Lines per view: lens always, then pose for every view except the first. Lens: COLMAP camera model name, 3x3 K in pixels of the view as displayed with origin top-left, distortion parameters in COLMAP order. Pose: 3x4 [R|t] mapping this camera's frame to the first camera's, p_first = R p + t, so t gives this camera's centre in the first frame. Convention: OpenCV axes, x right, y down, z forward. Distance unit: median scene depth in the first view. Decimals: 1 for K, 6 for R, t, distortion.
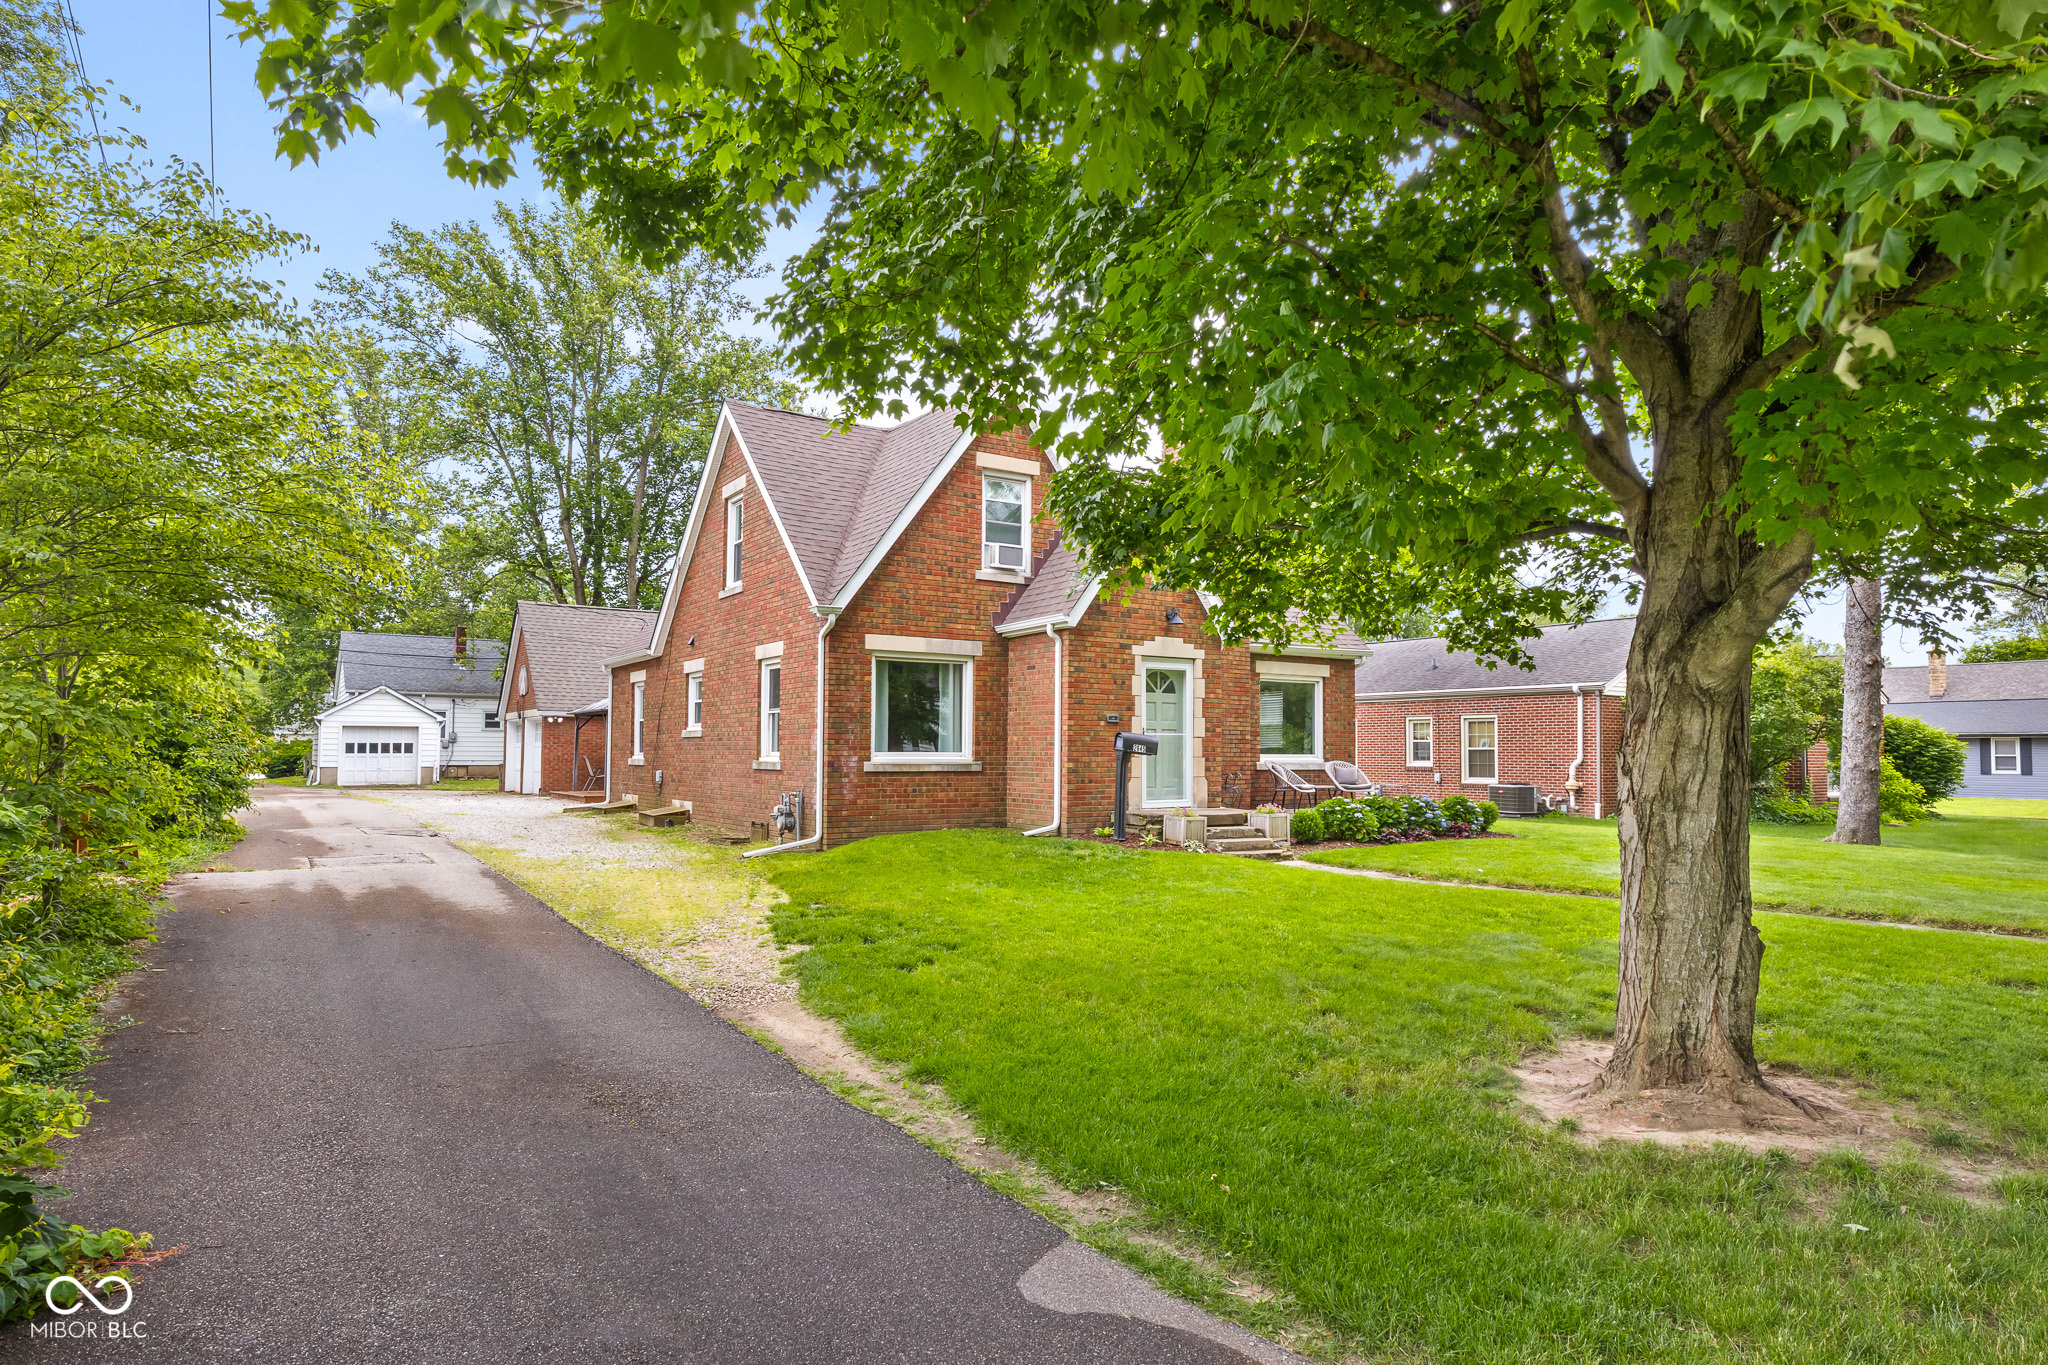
lens RADIAL K [[1195.0, 0, 1024.9], [0, 1195.0, 733.9], [0, 0, 1]] dist [0.000202, 0.000095]
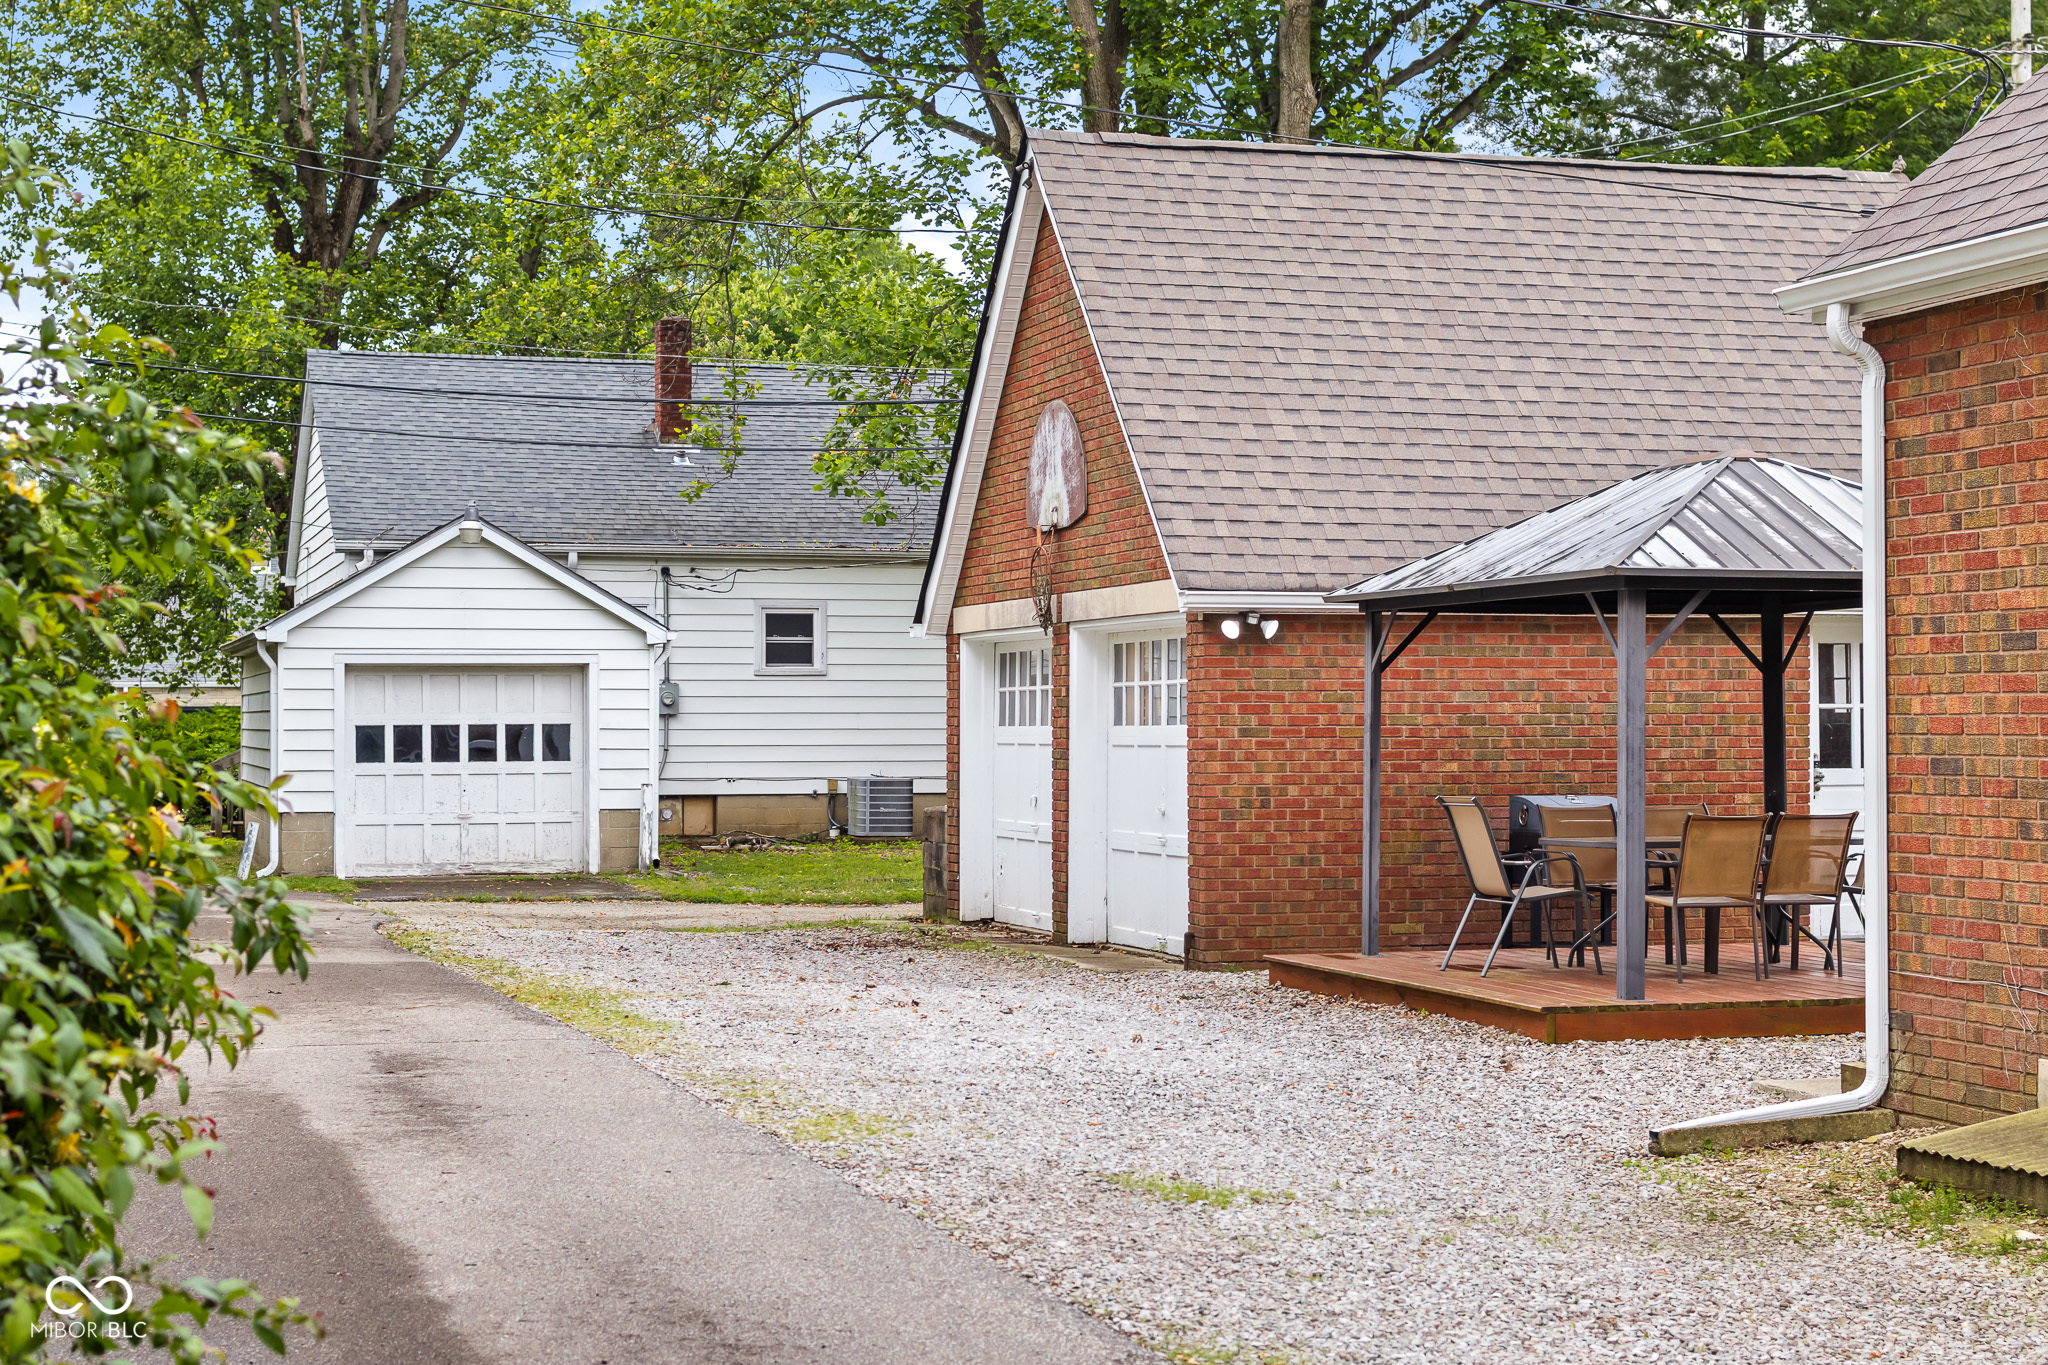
lens RADIAL K [[3292.9, 0, 1024.0], [0, 3292.9, 682.5], [0, 0, 1]] dist [0.006963, -0.024048]
pose [[0.958530, -0.008414, -0.284868, -0.200300], [0.009517, 0.999952, 0.002485, -0.002770], [0.284833, -0.005093, 0.958563, 0.309485]]
